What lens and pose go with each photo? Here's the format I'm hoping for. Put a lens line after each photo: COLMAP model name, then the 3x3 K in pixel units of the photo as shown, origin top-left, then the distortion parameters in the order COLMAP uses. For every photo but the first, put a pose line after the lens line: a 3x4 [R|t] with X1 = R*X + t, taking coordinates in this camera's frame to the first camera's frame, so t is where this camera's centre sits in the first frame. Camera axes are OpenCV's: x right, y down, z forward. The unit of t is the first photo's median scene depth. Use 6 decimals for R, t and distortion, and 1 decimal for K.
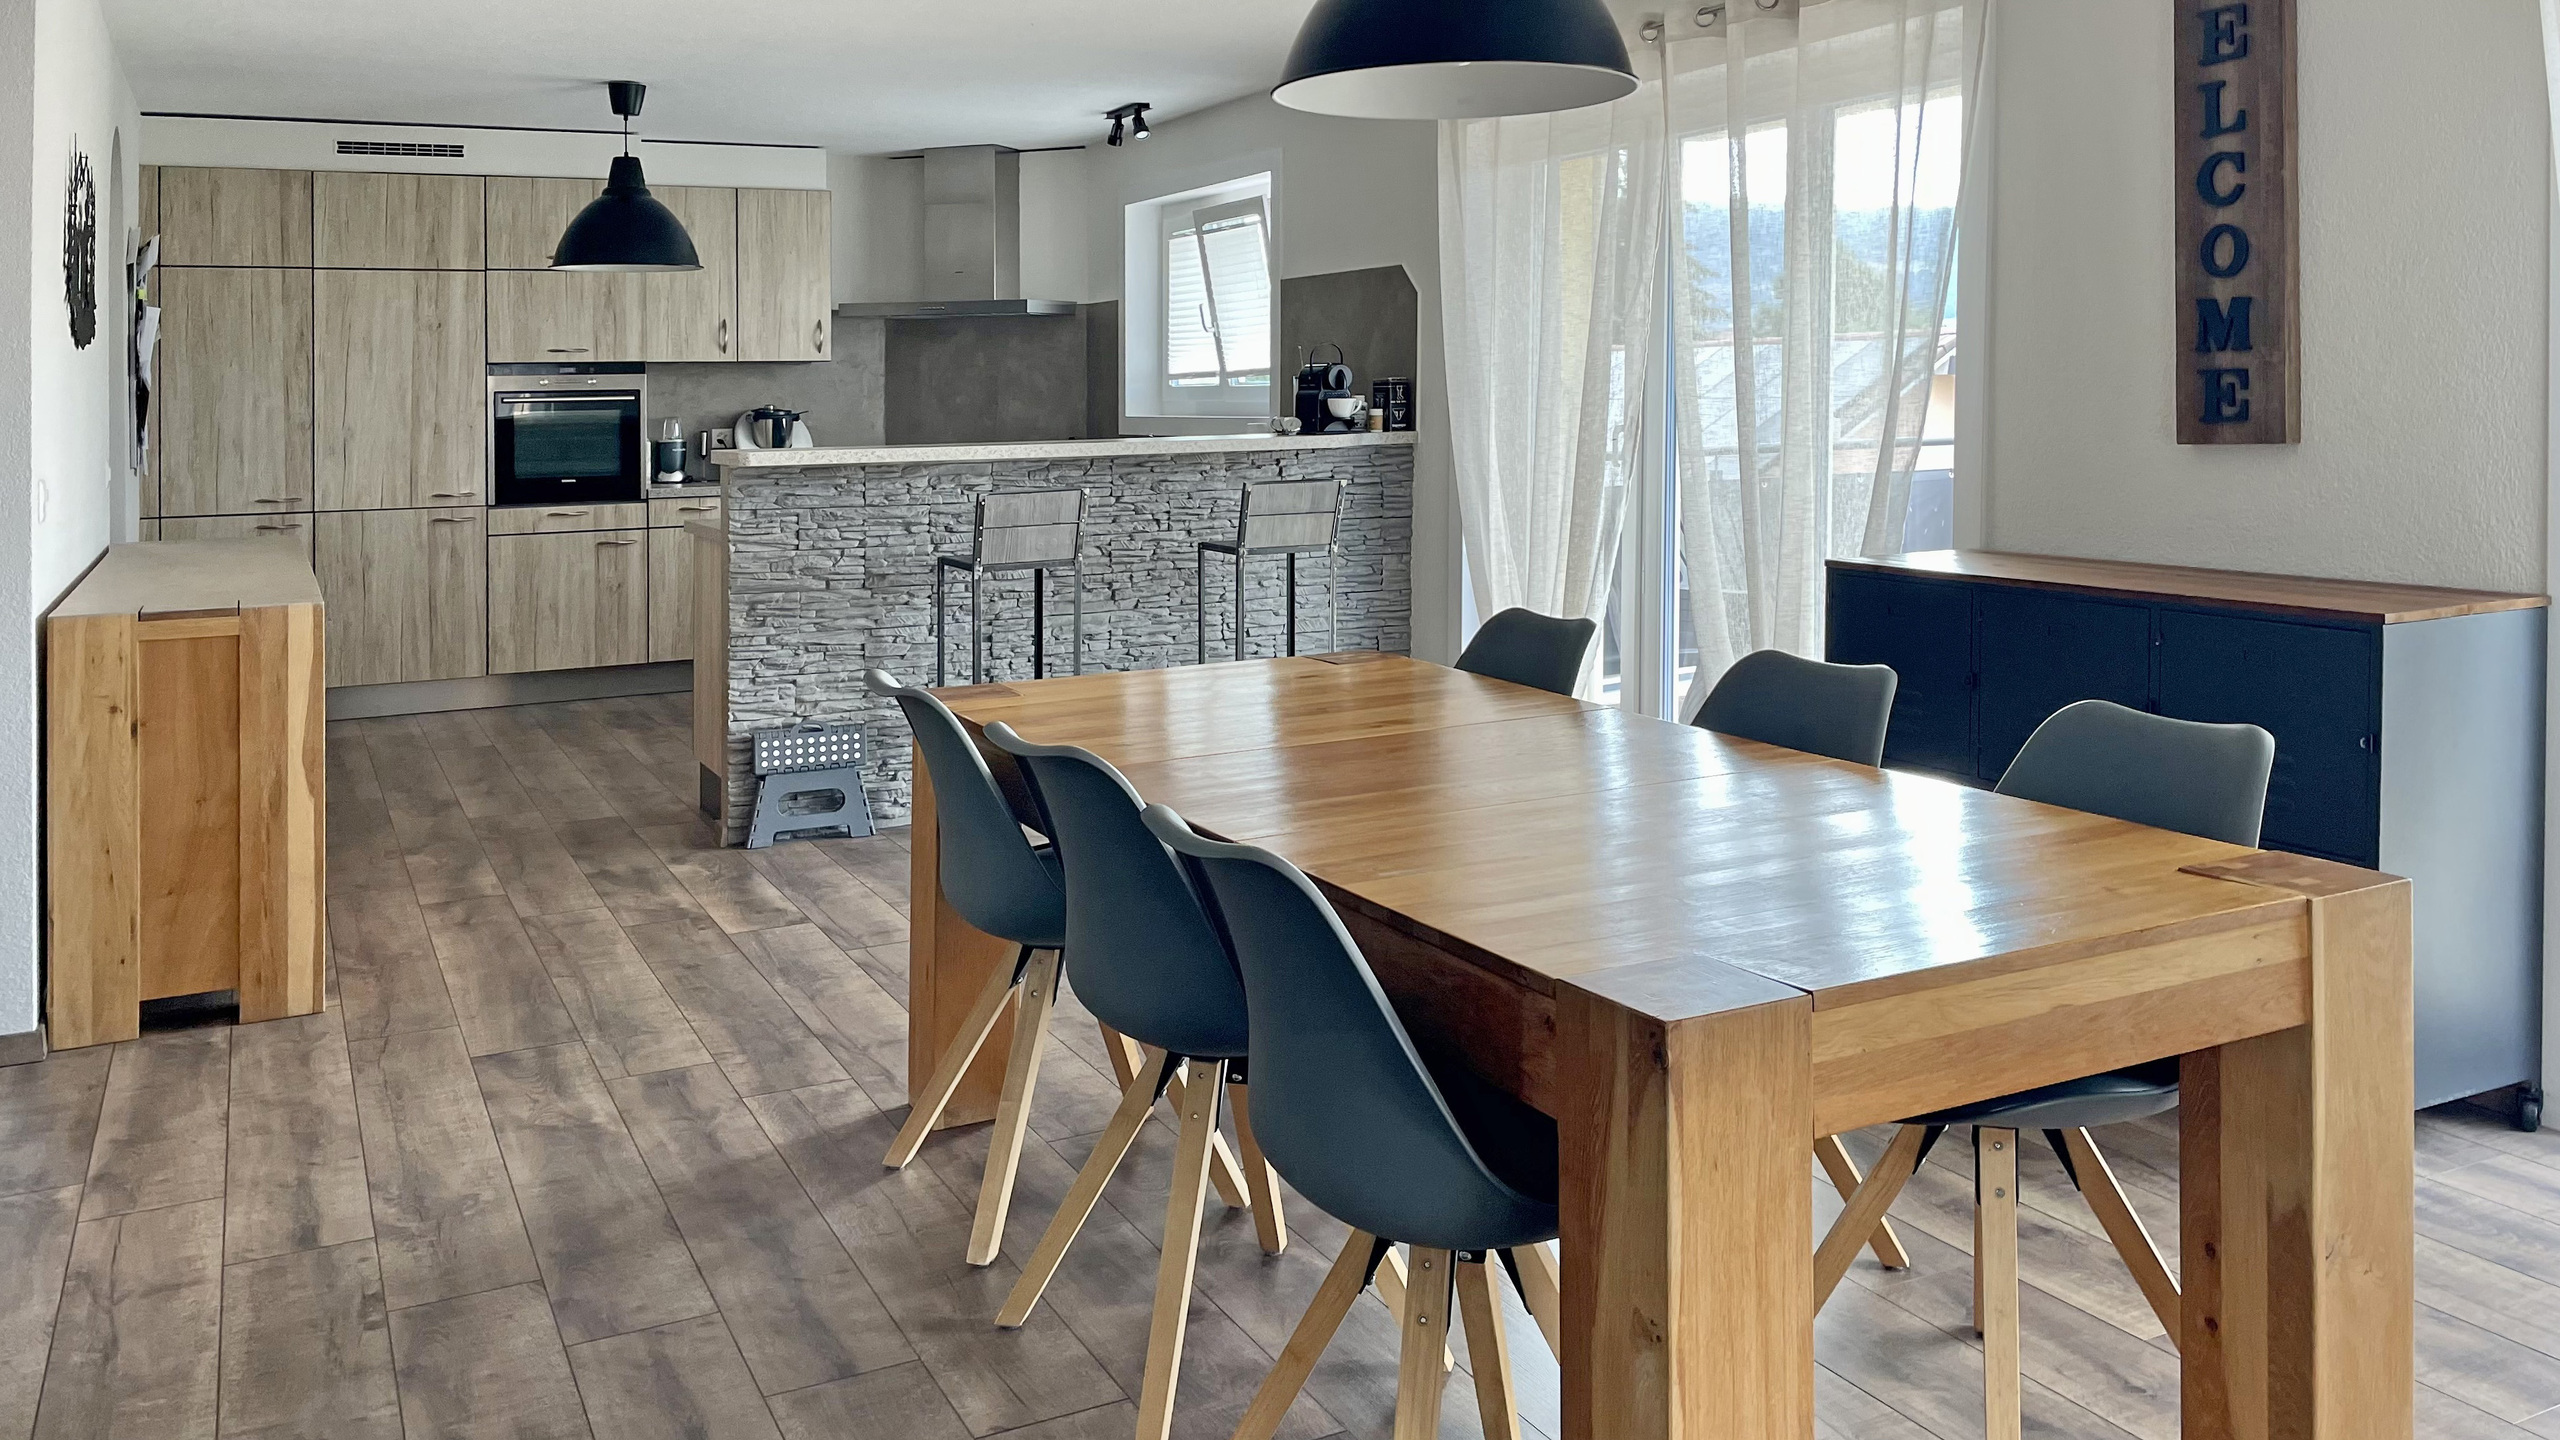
lens RADIAL K [[1947.0, 0, 1328.3], [0, 1947.0, 523.6], [0, 0, 1]] dist [0.039472, -0.009605]
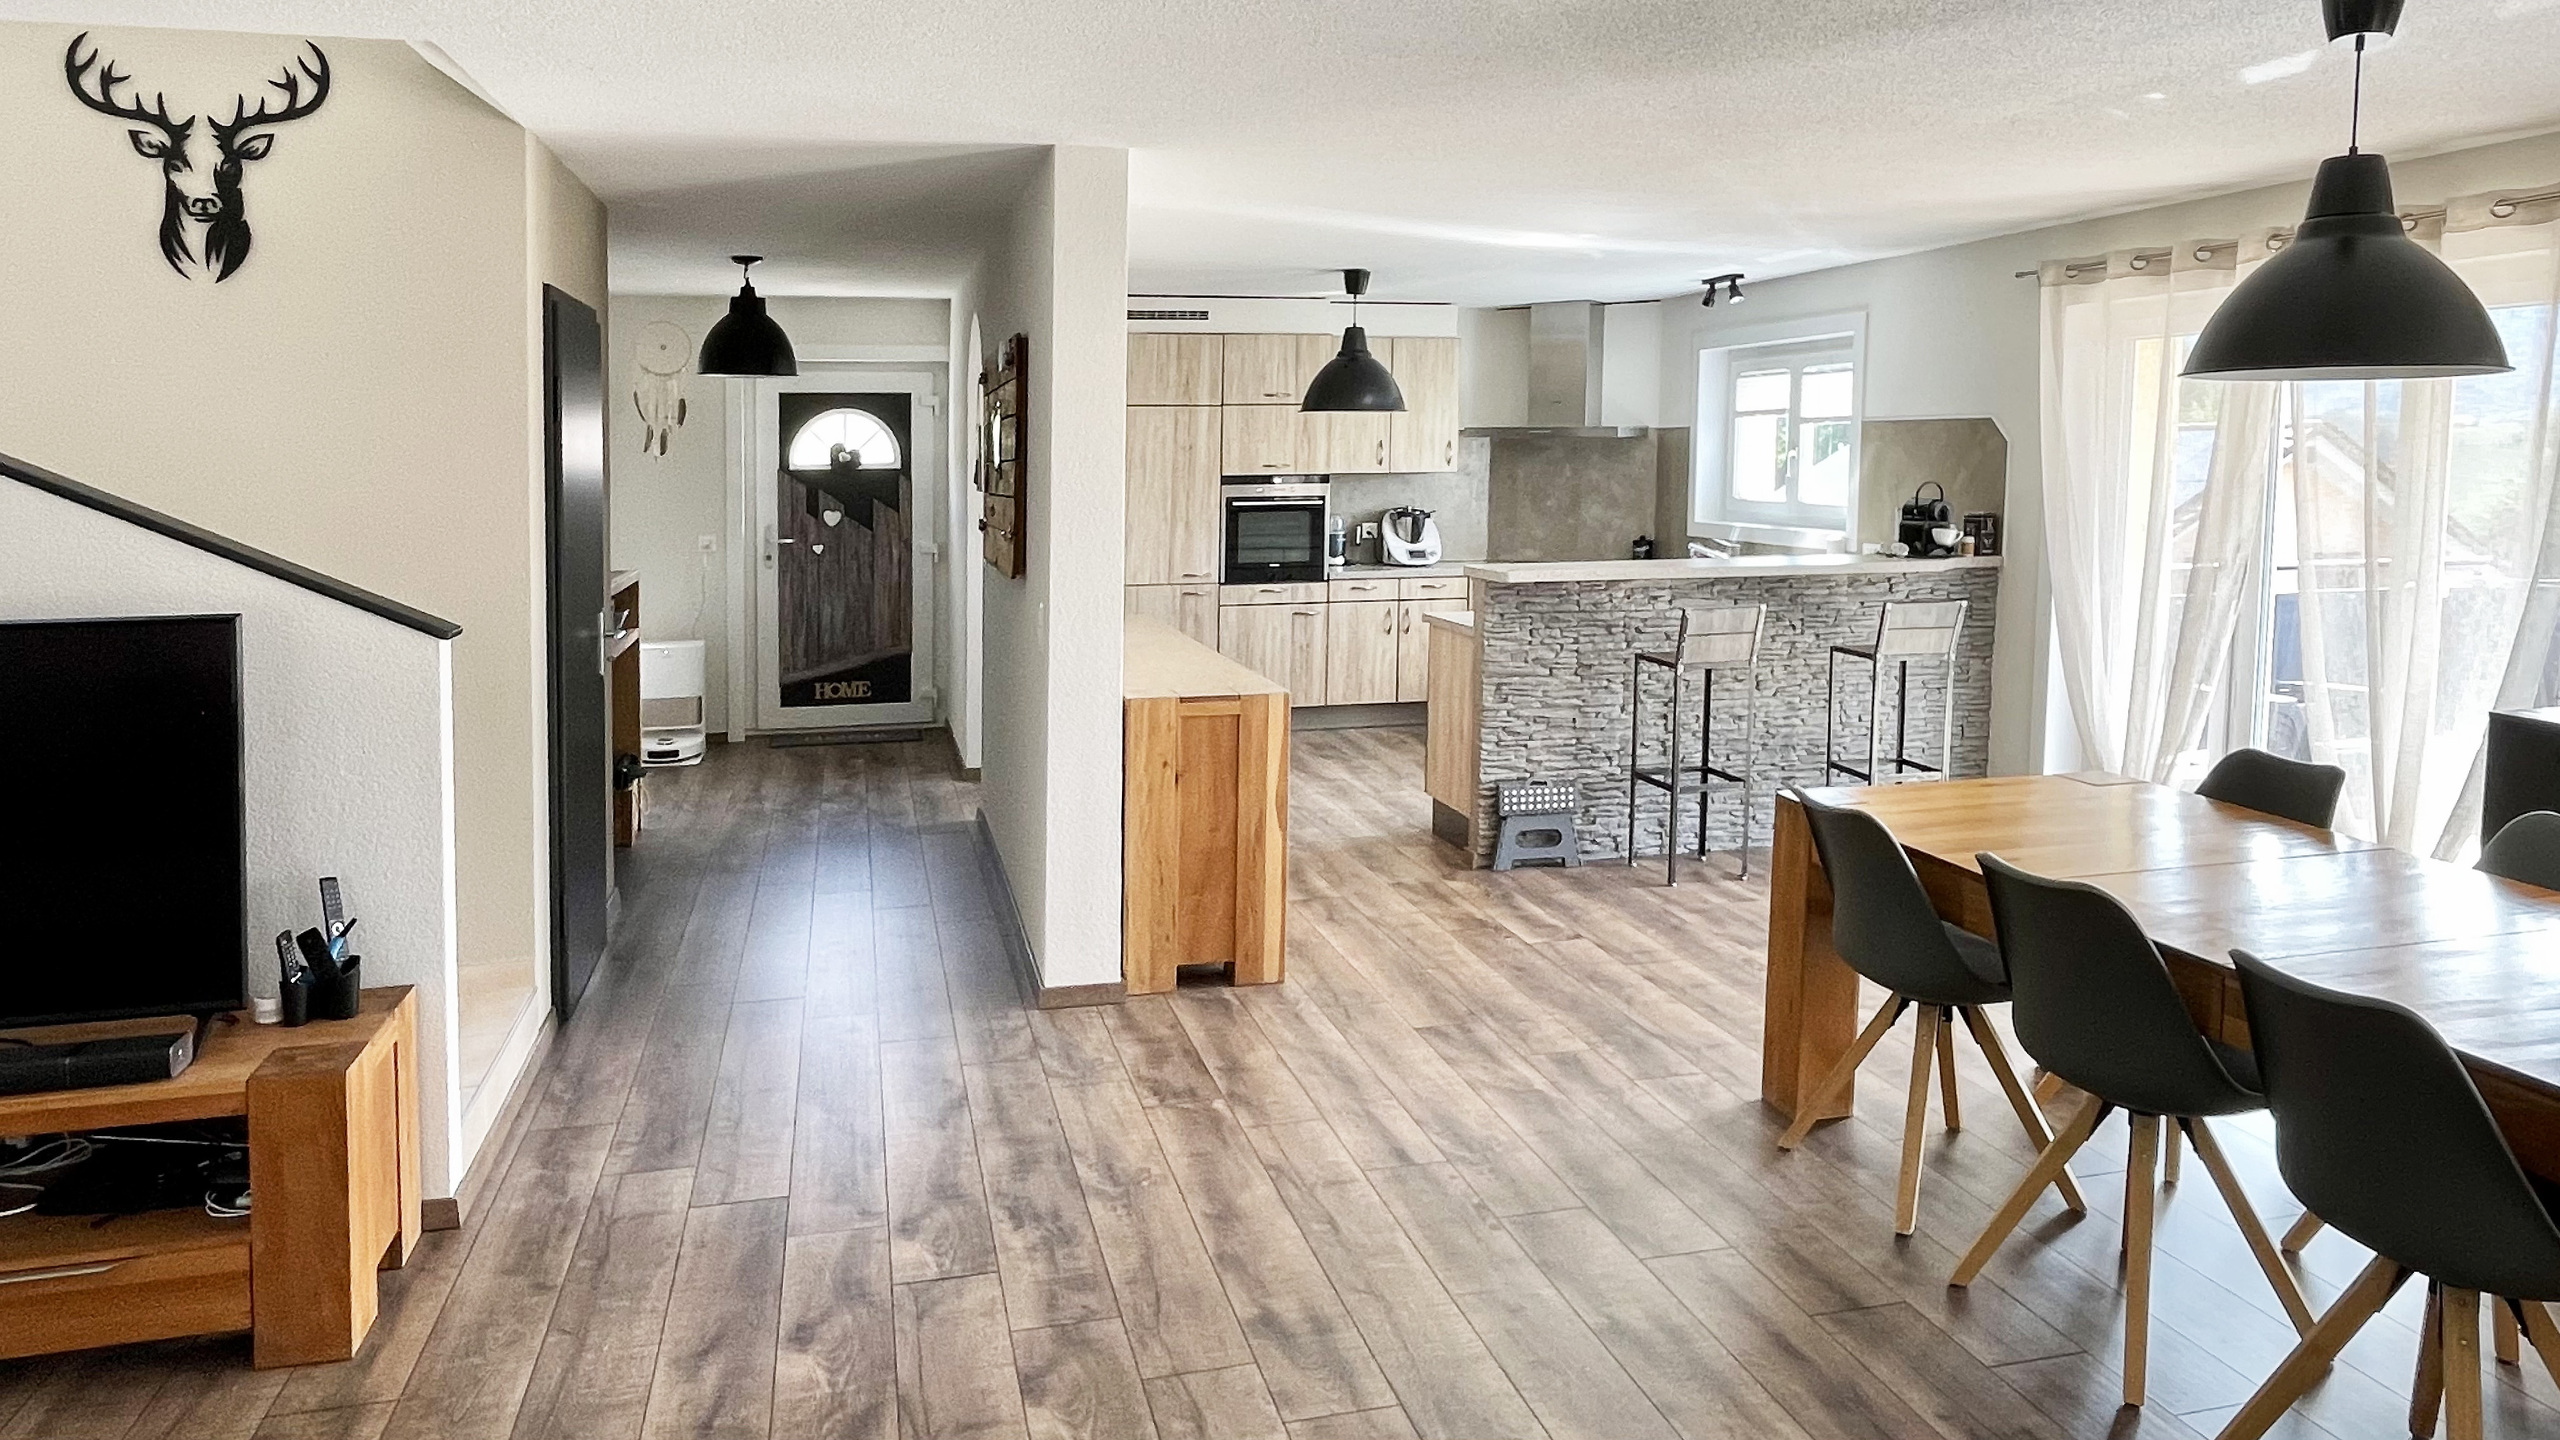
lens RADIAL K [[1625.1, 0, 1344.4], [0, 1625.1, 626.3], [0, 0, 1]] dist [-0.005103, -0.000950]
pose [[0.977025, 0.036025, -0.210056, -0.115538], [-0.028111, 0.998782, 0.040542, -0.027470], [0.211261, -0.033706, 0.976848, -0.059875]]
